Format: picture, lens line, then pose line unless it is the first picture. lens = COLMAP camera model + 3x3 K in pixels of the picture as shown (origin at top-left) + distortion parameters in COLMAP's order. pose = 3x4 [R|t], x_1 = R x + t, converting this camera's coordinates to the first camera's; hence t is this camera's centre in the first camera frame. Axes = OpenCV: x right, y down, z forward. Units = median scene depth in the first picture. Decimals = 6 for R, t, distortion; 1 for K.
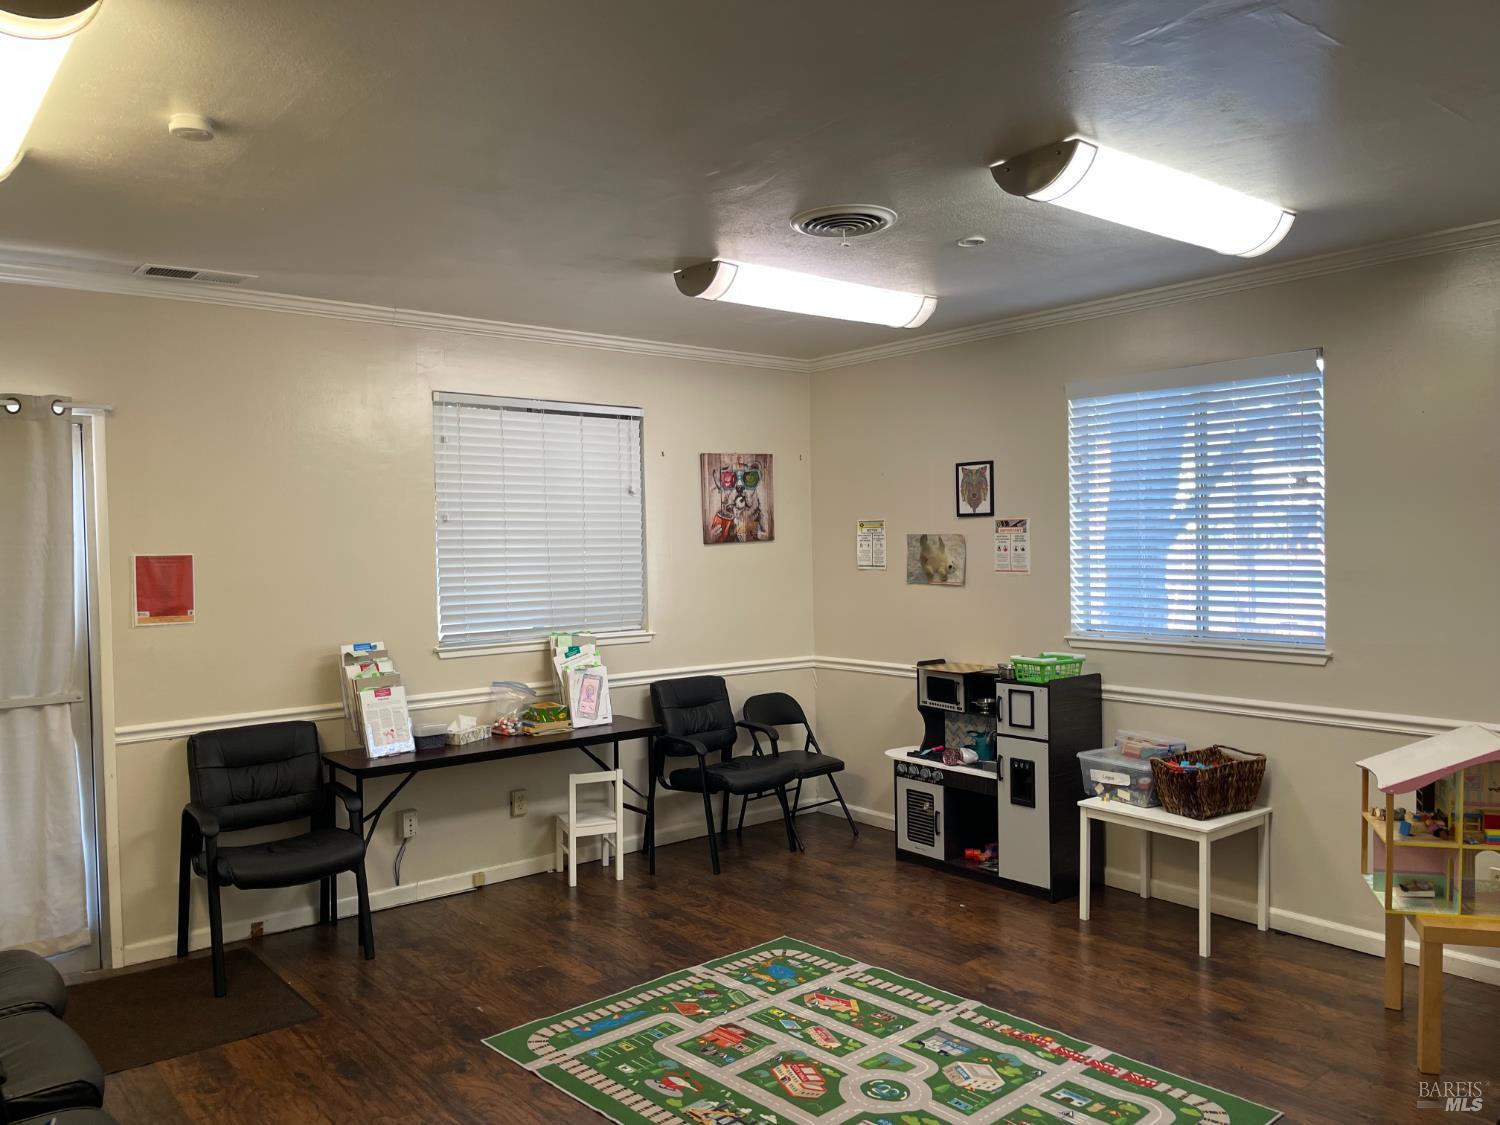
lens RADIAL K [[1137.9, 0, 752.7], [0, 1137.9, 565.6], [0, 0, 1]] dist [0.065594, -0.083508]
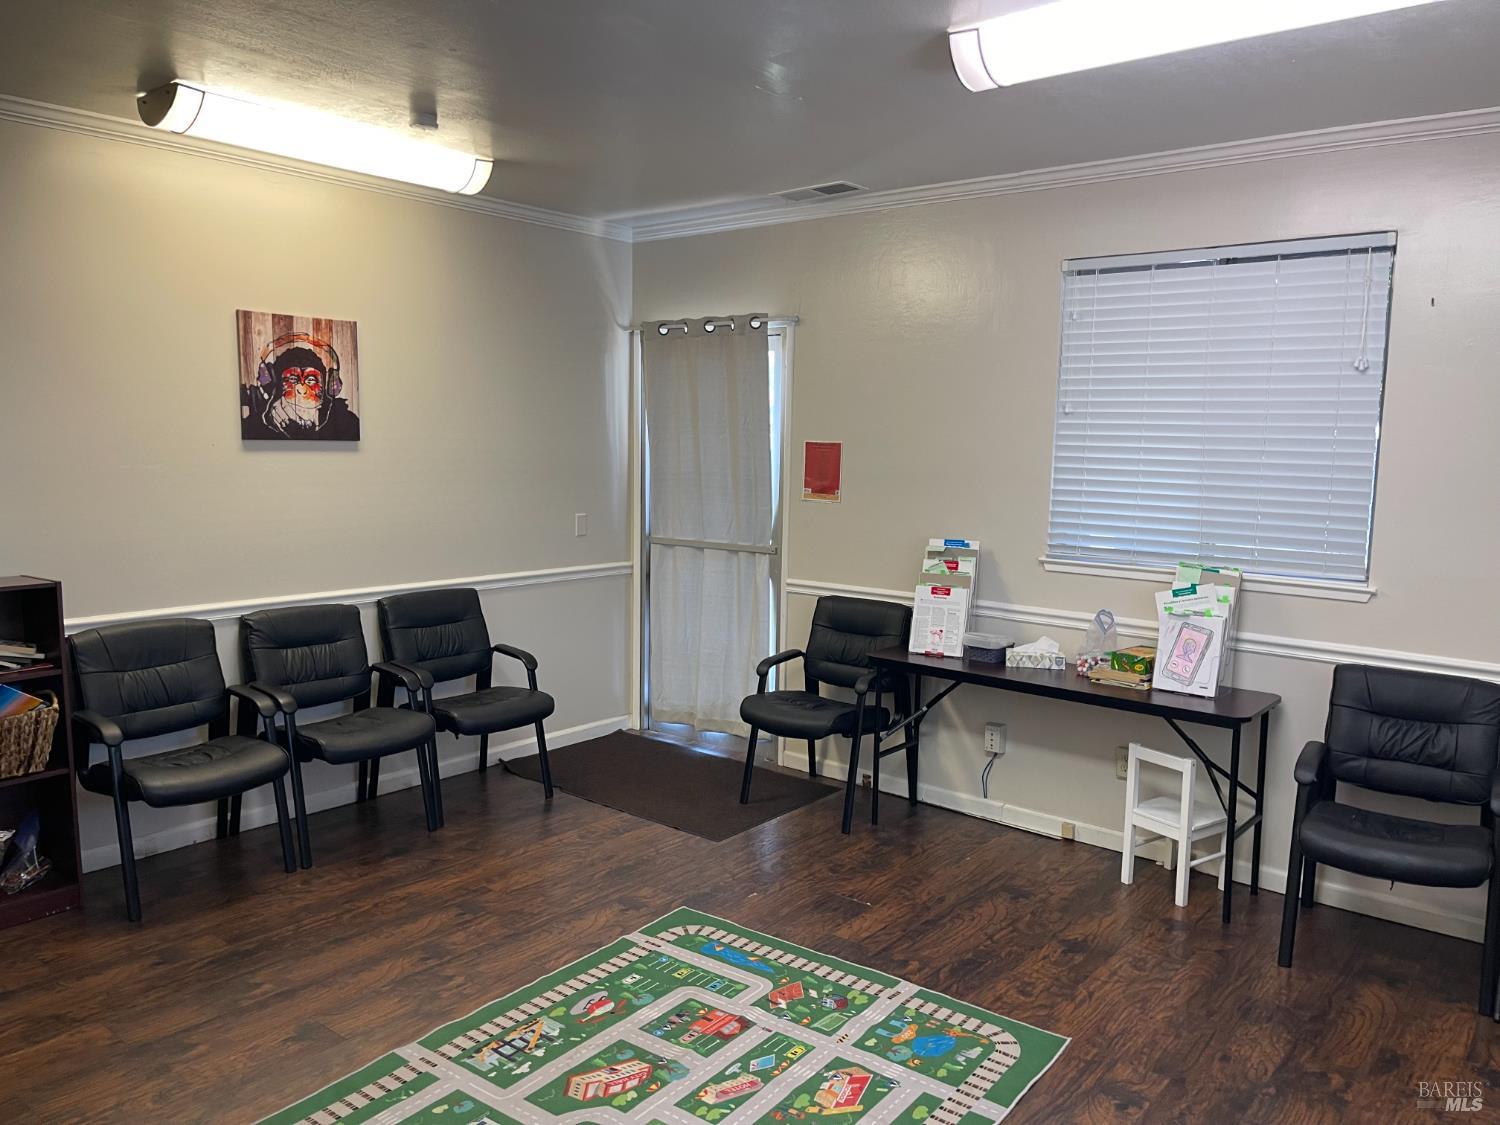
lens RADIAL K [[1137.9, 0, 752.1], [0, 1137.9, 565.1], [0, 0, 1]] dist [0.065594, -0.083508]
pose [[0.195971, 0.132224, -0.971654, 0.676844], [-0.044877, 0.991039, 0.125811, -0.029466], [0.979582, 0.018950, 0.200149, 0.756387]]
